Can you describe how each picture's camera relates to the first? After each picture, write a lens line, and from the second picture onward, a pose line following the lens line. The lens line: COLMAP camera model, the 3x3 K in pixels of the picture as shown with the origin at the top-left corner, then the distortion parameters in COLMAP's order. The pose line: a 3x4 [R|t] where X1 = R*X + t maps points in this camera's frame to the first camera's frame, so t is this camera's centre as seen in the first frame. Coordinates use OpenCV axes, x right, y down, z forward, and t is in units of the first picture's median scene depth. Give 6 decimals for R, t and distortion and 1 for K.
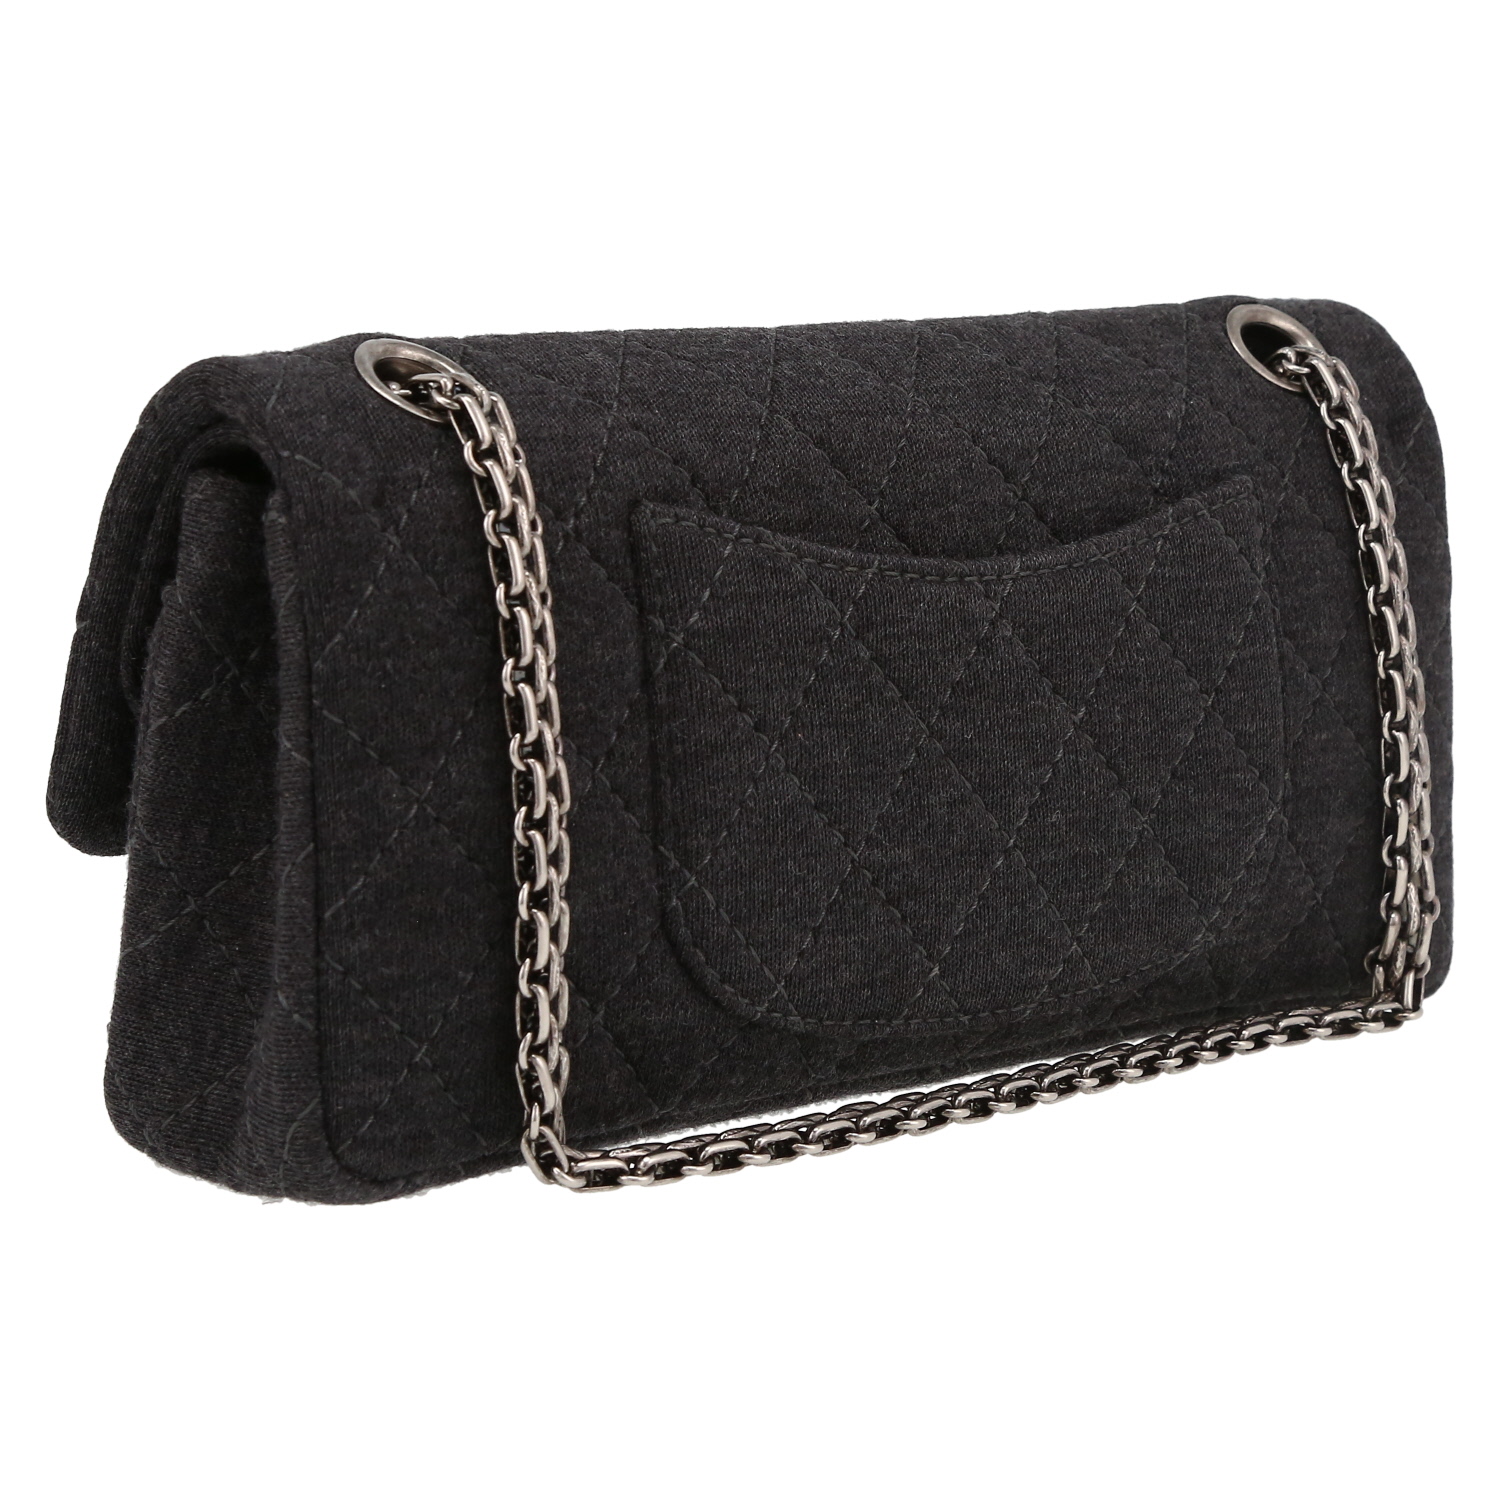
lens RADIAL K [[4722.0, 0, 751.7], [0, 4722.0, 753.0], [0, 0, 1]] dist [0.415720, 0.000000]
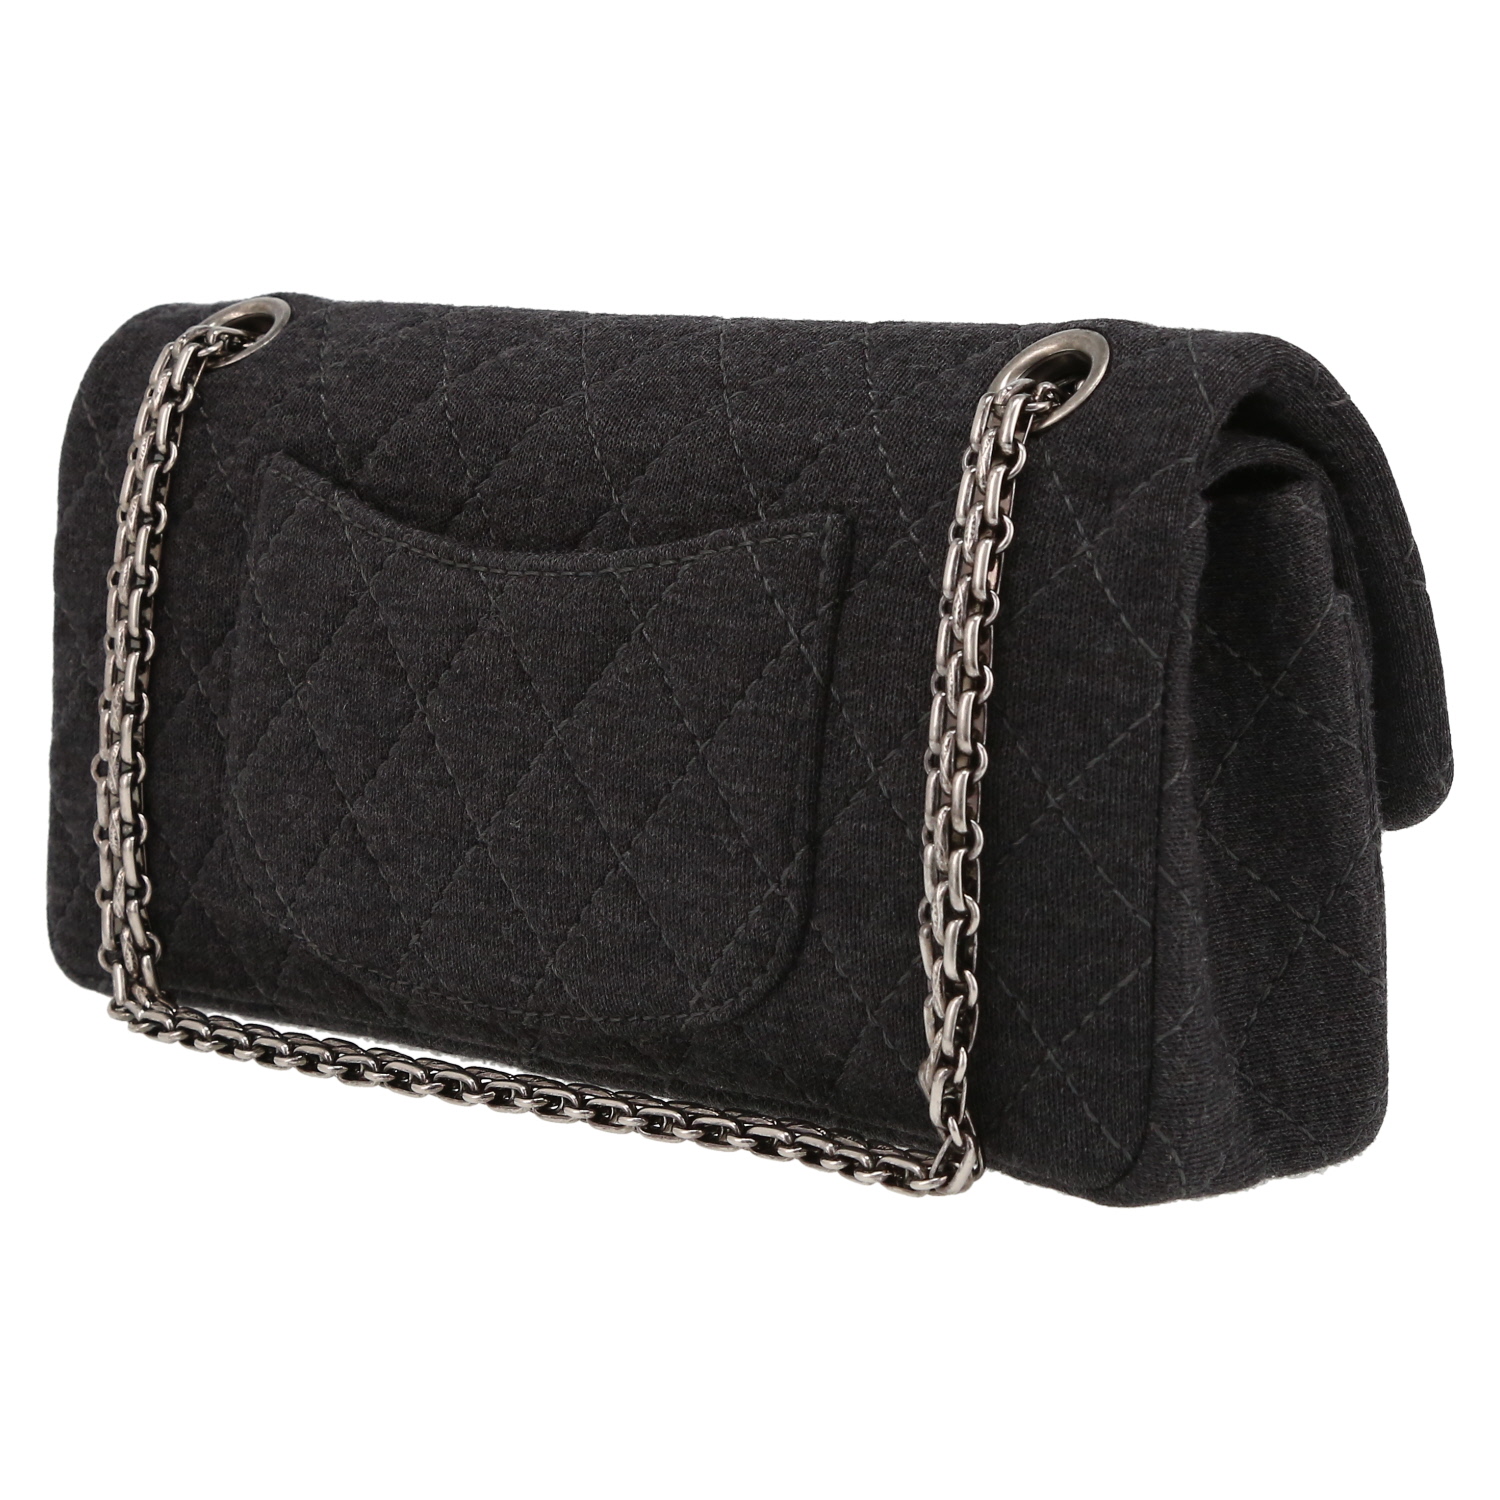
lens RADIAL K [[4722.0, 0, 714.2], [0, 4722.0, 686.4], [0, 0, 1]] dist [0.415720, 0.000000]
pose [[0.013886, 0.118939, -0.992804, 1.081099], [-0.123919, 0.985451, 0.116325, -0.139465], [0.992195, 0.121412, 0.028422, 1.057829]]
